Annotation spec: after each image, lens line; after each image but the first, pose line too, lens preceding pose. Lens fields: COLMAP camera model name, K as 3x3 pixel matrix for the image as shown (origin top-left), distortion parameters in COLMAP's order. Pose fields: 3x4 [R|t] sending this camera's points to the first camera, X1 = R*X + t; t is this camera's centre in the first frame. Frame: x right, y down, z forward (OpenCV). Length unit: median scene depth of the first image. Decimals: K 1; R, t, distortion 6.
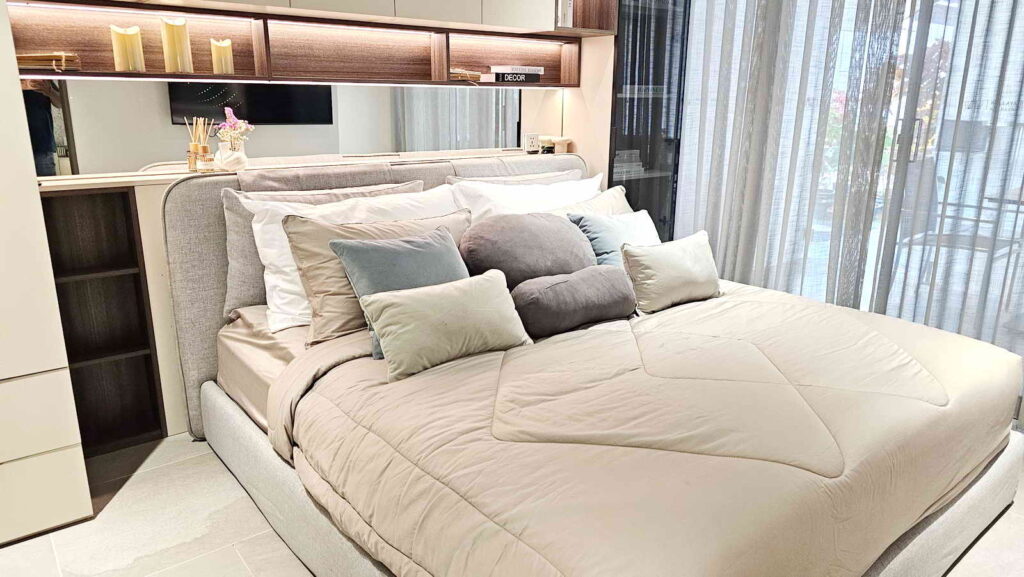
lens RADIAL K [[688.4, 0, 512.5], [0, 688.4, 286.5], [0, 0, 1]] dist [0.047245, -0.034156]
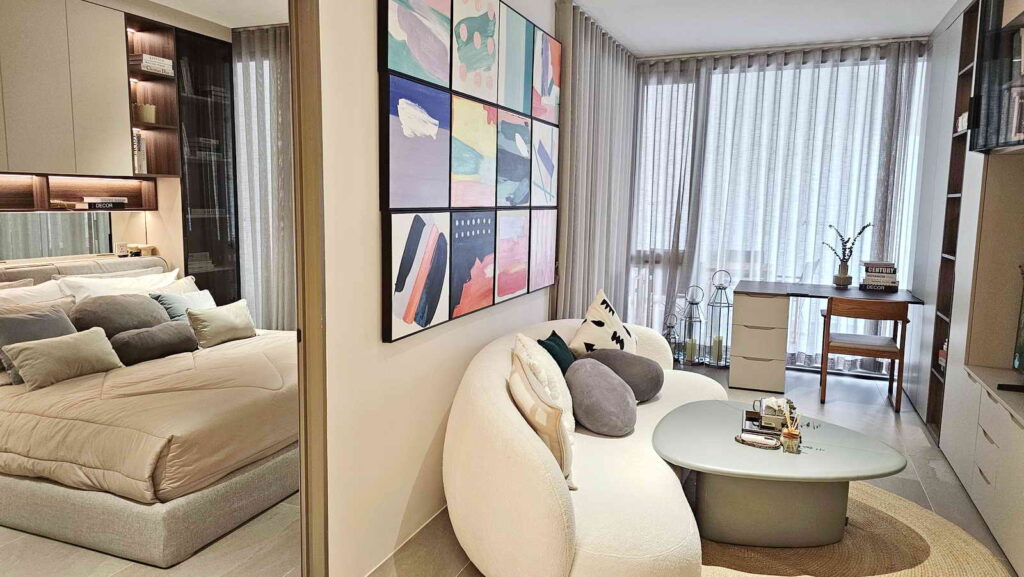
lens RADIAL K [[688.4, 0, 505.2], [0, 688.4, 281.4], [0, 0, 1]] dist [0.047245, -0.034156]
pose [[0.868000, -0.054563, 0.493557, 0.003447], [0.126440, 0.985469, -0.113422, 0.125570], [-0.480196, 0.160856, 0.862286, -0.638206]]
